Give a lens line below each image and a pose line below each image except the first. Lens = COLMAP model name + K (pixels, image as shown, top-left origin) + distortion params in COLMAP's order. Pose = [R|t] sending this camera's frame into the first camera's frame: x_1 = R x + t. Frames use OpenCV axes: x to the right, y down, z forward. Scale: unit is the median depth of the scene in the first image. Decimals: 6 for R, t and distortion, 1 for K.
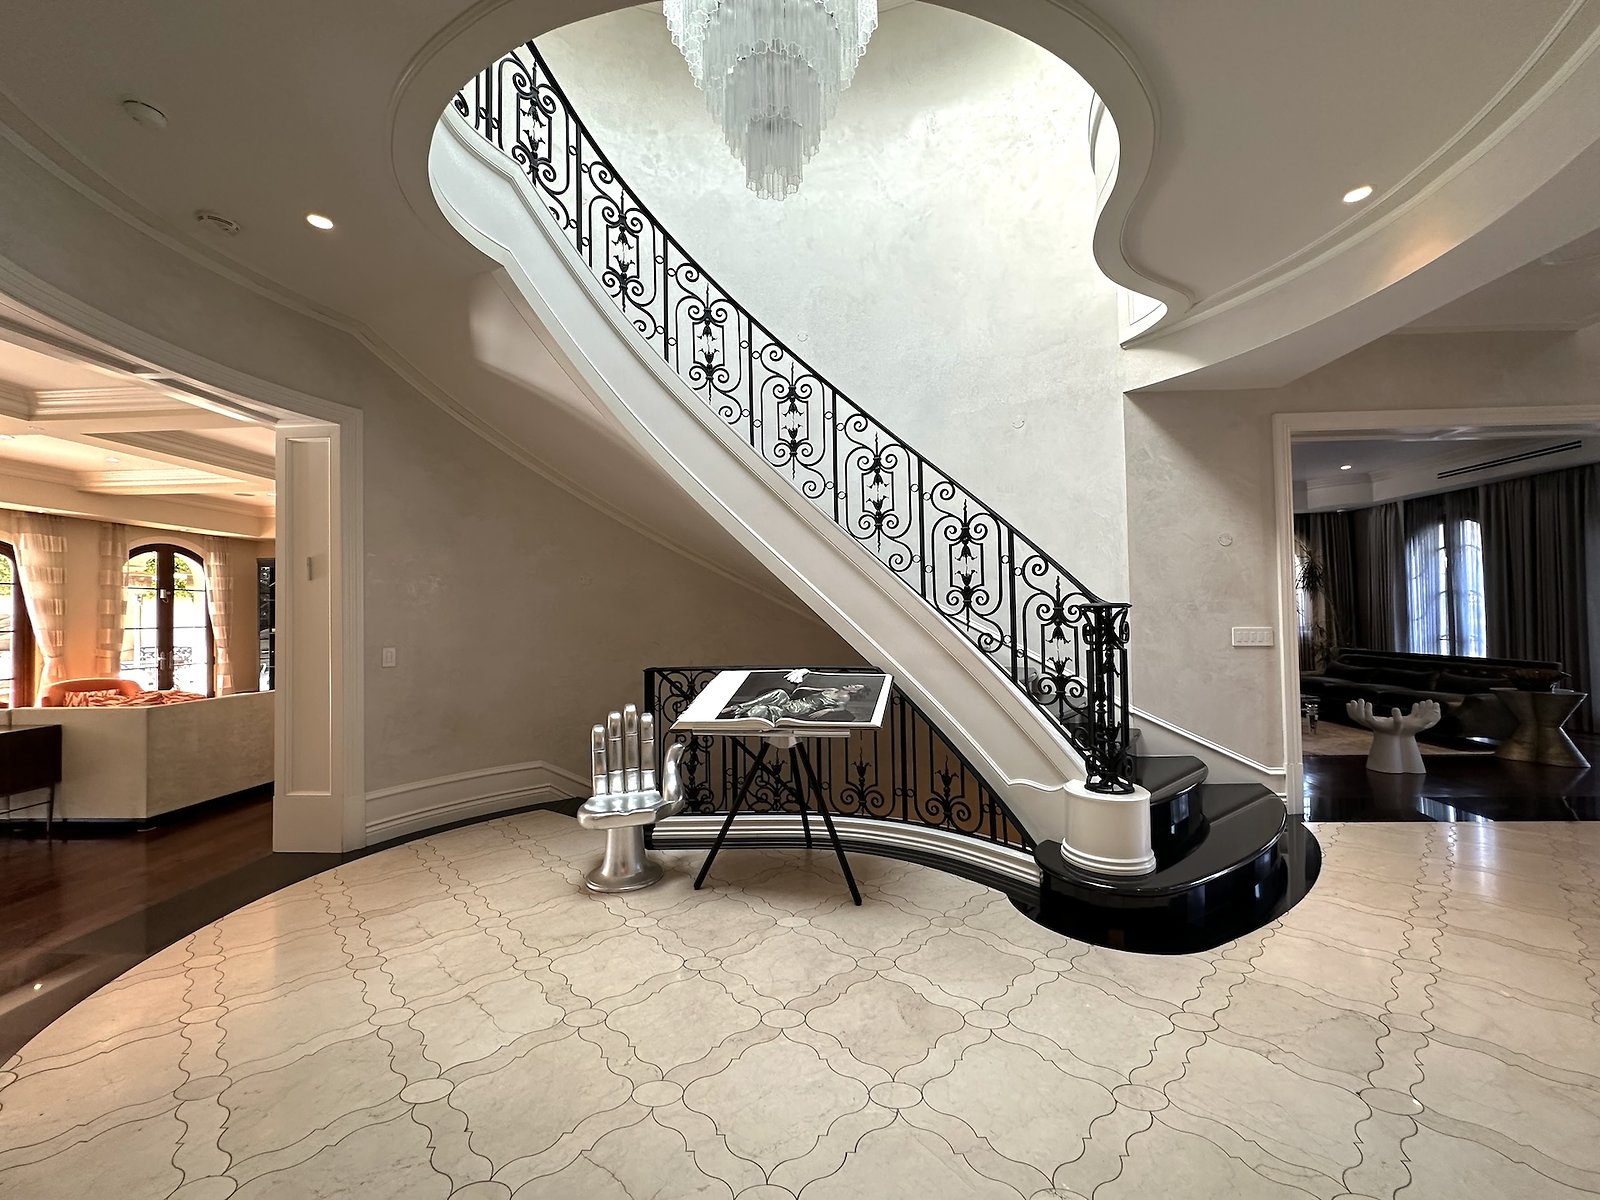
lens RADIAL K [[641.8, 0, 800.9], [0, 641.8, 597.3], [0, 0, 1]] dist [-0.000049, 0.000000]
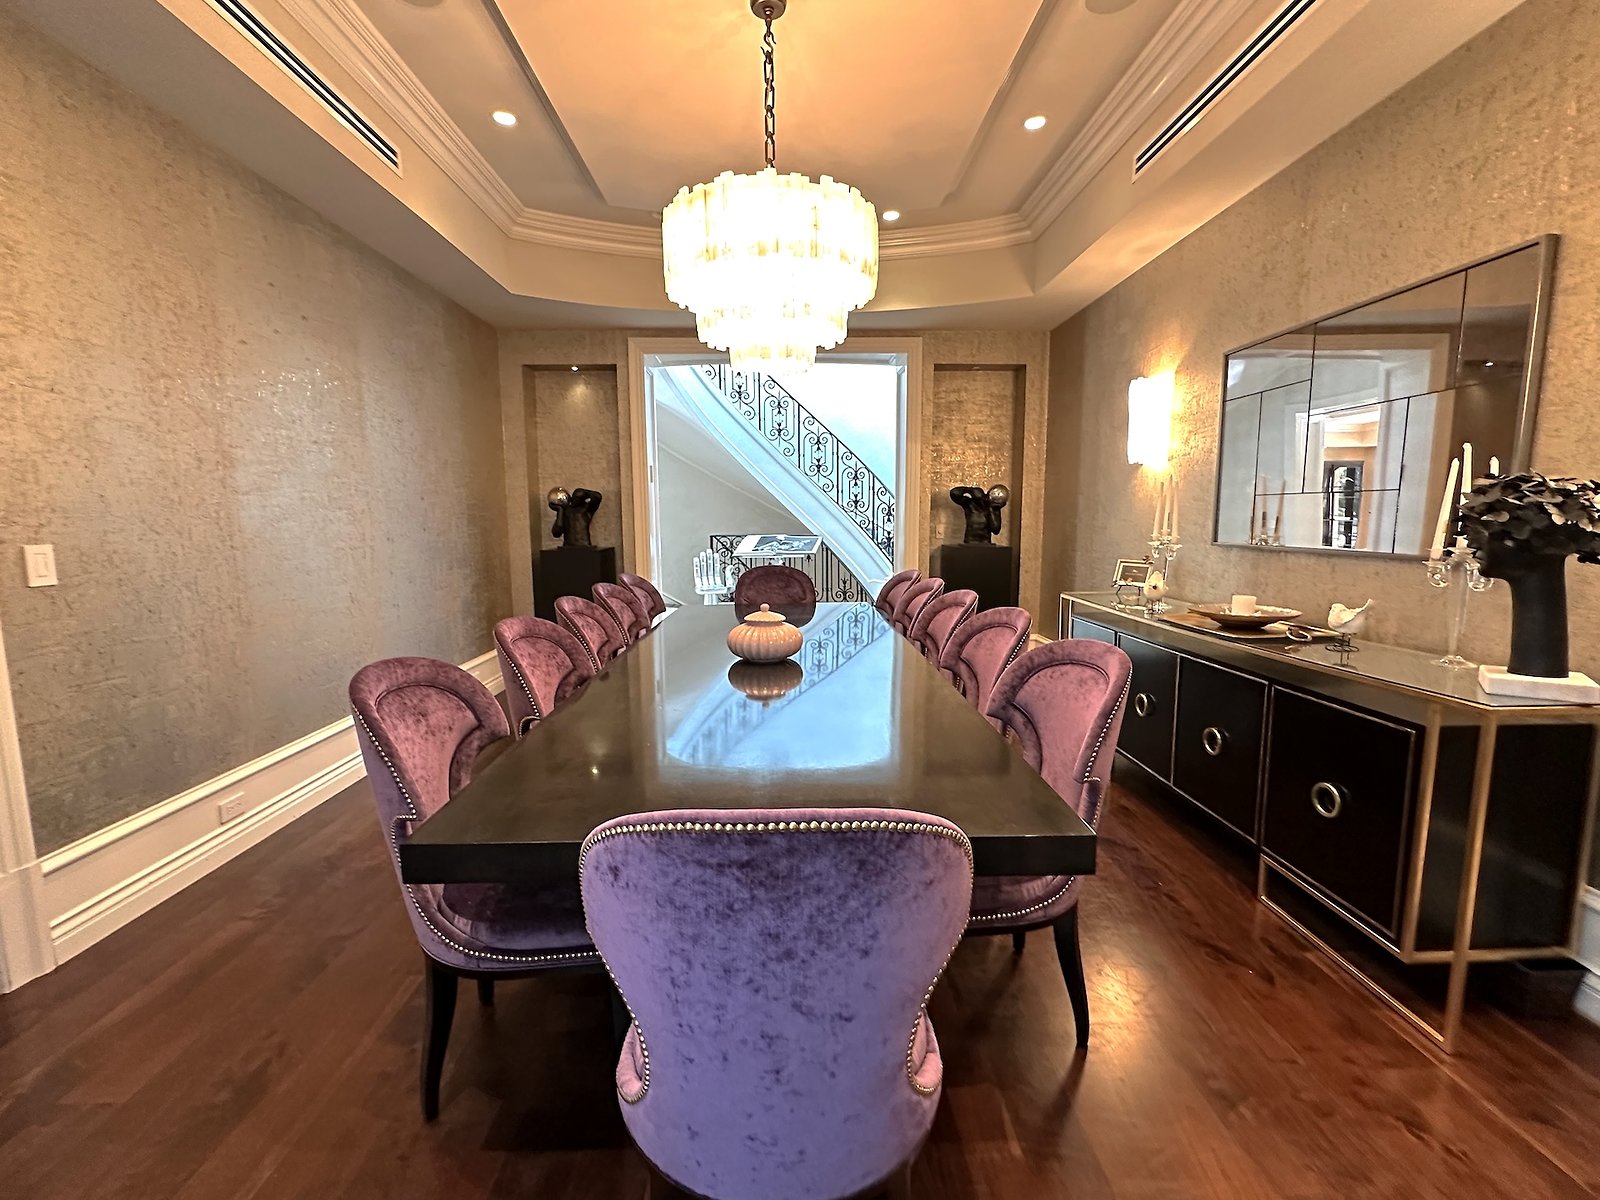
lens RADIAL K [[697.9, 0, 798.1], [0, 697.9, 601.7], [0, 0, 1]] dist [-0.000408, -0.000002]
pose [[0.997579, 0.005026, 0.069355, -0.119740], [-0.014579, 0.990336, 0.137920, 0.004075], [-0.067992, -0.138597, 0.988012, -1.521891]]
